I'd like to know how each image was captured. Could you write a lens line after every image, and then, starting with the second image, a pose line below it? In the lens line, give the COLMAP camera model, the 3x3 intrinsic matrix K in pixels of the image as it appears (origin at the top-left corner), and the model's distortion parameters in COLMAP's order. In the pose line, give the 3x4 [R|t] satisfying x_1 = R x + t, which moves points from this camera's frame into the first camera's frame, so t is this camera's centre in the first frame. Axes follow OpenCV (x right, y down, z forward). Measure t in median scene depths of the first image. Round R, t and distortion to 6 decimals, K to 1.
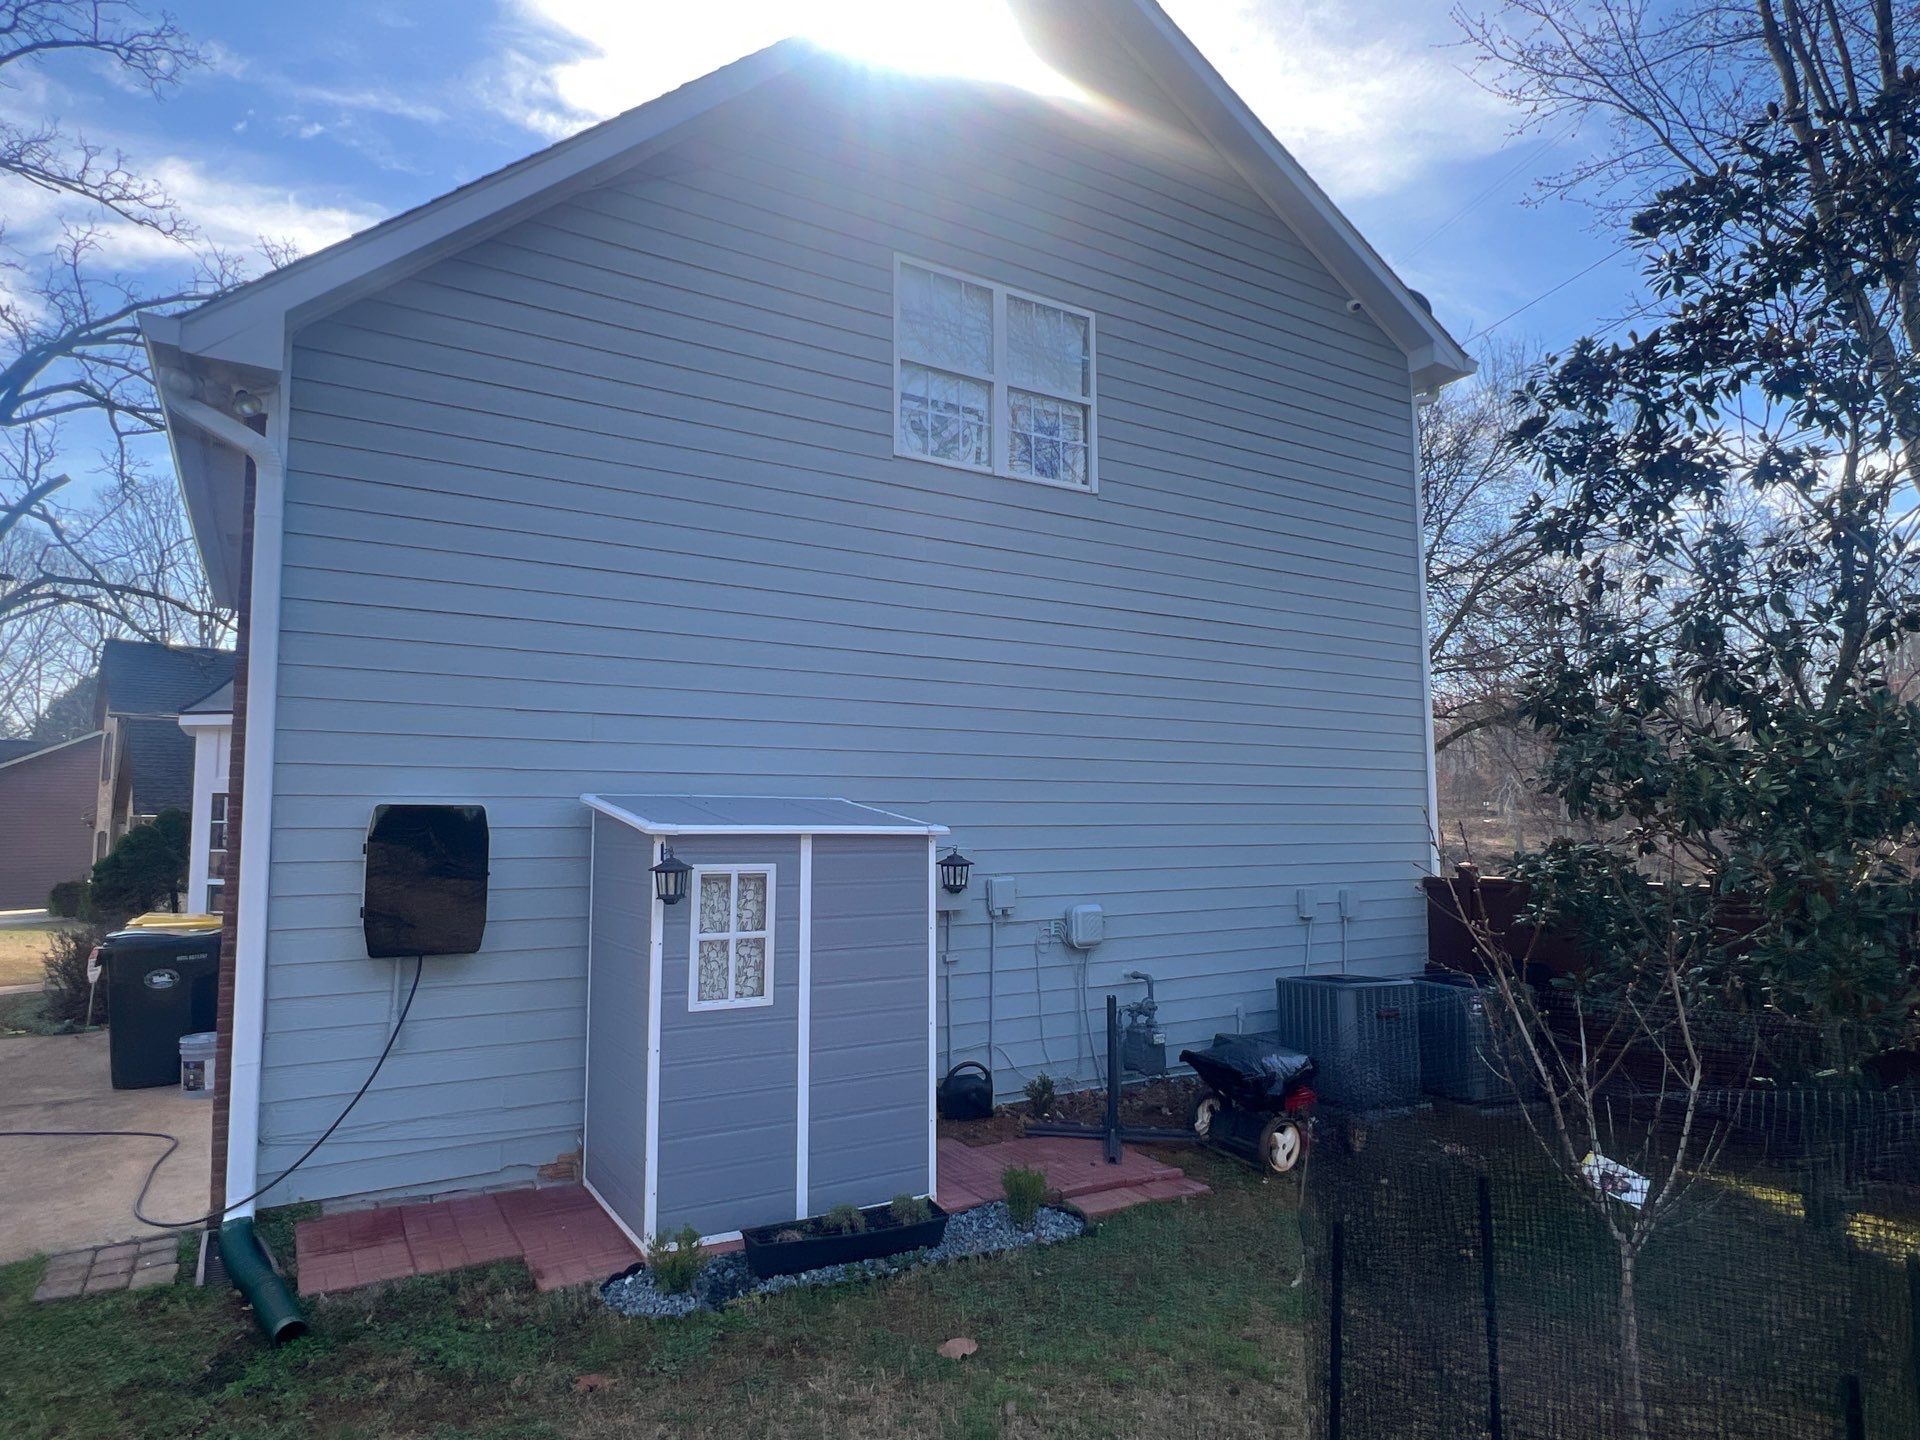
lens RADIAL K [[1091.8, 0, 940.4], [0, 1091.8, 722.1], [0, 0, 1]] dist [0.001419, 0.001066]
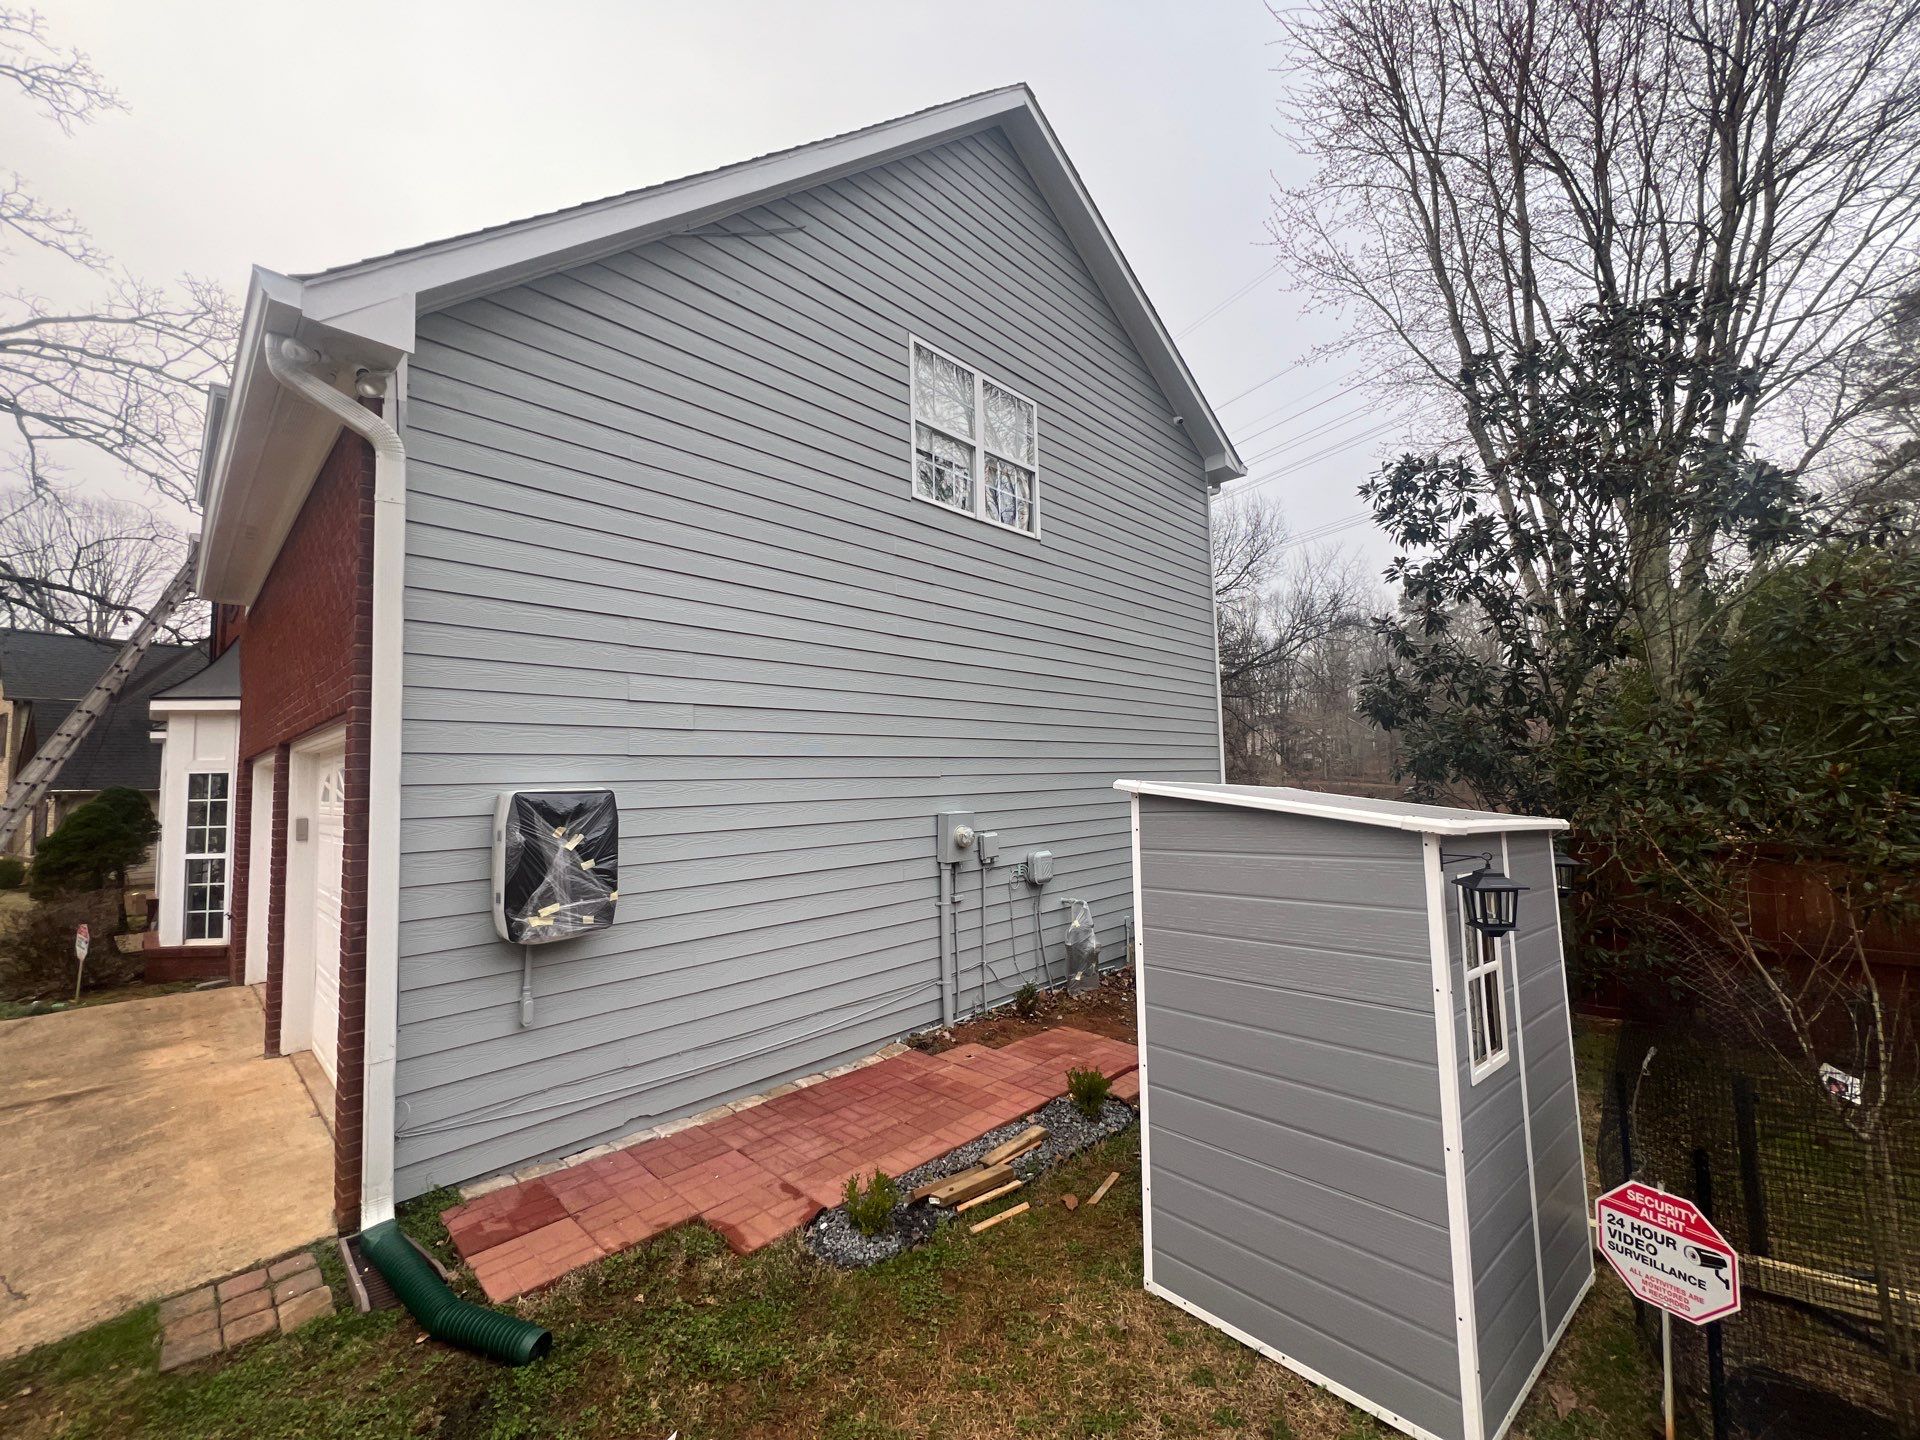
lens RADIAL K [[764.1, 0, 960.8], [0, 764.1, 721.5], [0, 0, 1]] dist [0.001973, -0.000386]
pose [[0.967480, 0.001524, 0.252941, -0.196261], [-0.005232, 0.999888, 0.013989, -0.001903], [-0.252892, -0.014858, 0.967380, 0.134426]]
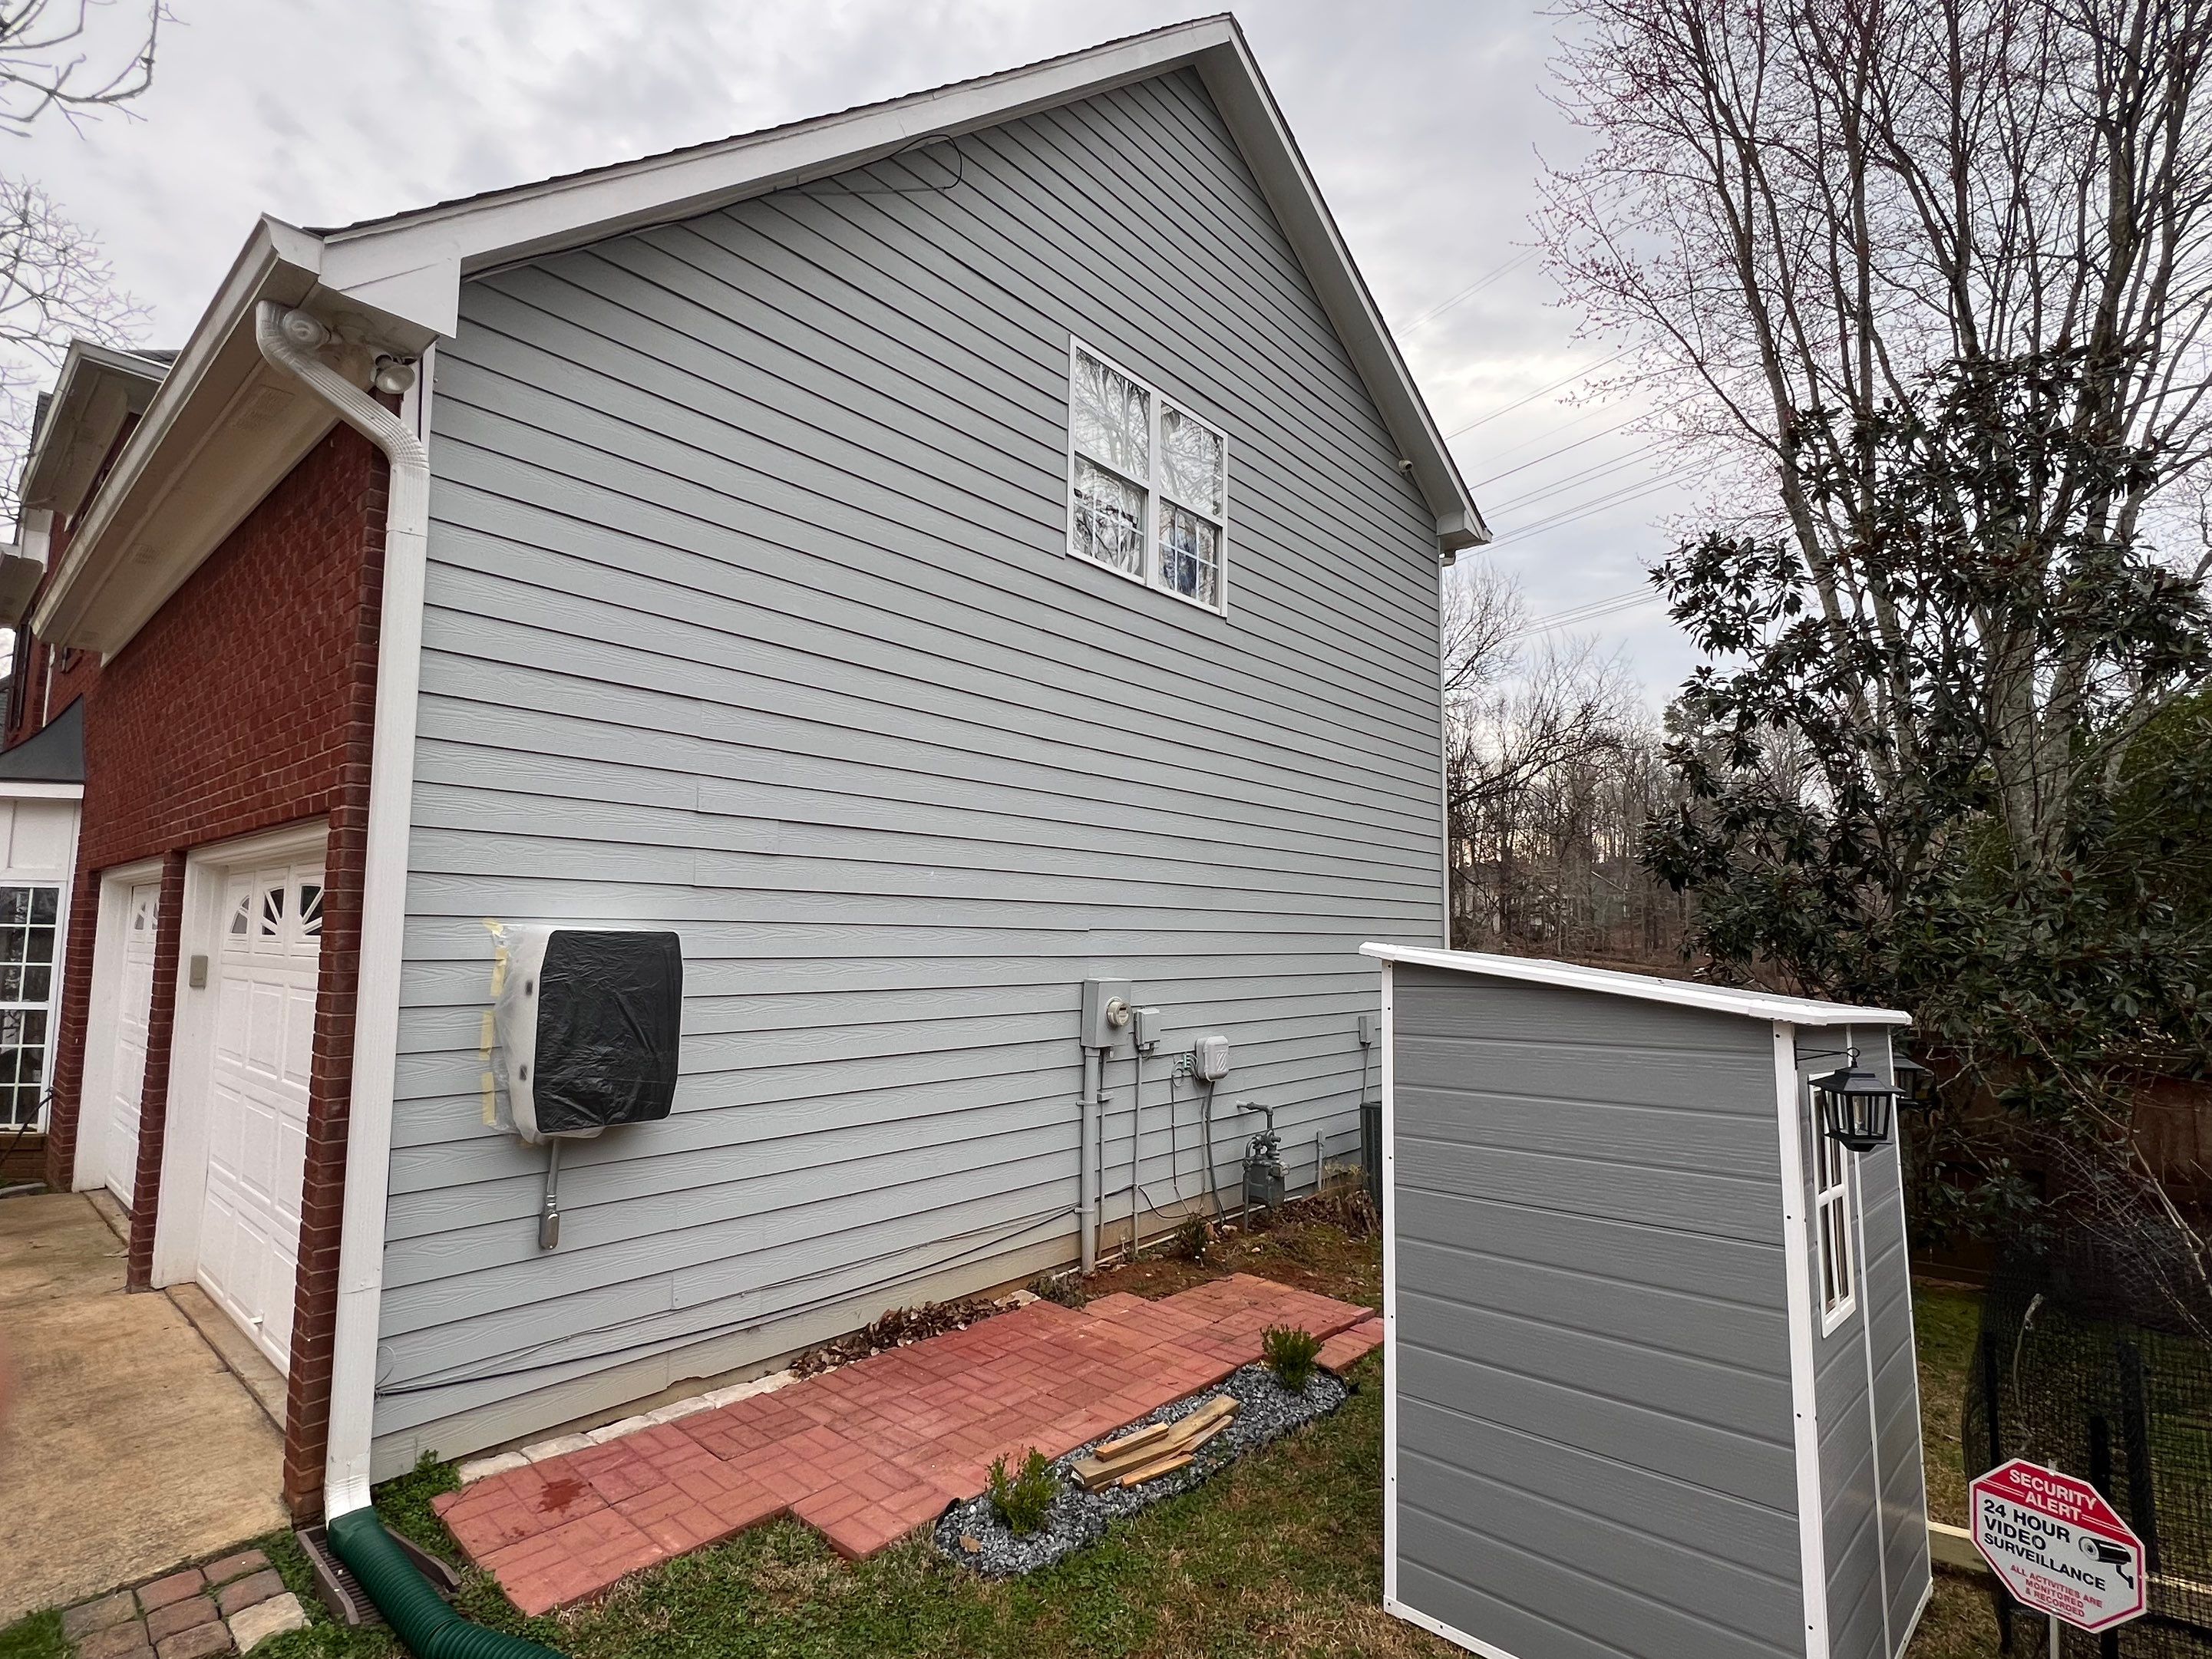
lens RADIAL K [[1065.2, 0, 1113.7], [0, 1065.2, 836.0], [0, 0, 1]] dist [-0.001642, 0.002201]
pose [[0.953757, 0.045633, 0.297095, -0.246291], [-0.046003, 0.998925, -0.005750, -0.002065], [-0.297038, -0.008183, 0.954831, 0.119020]]
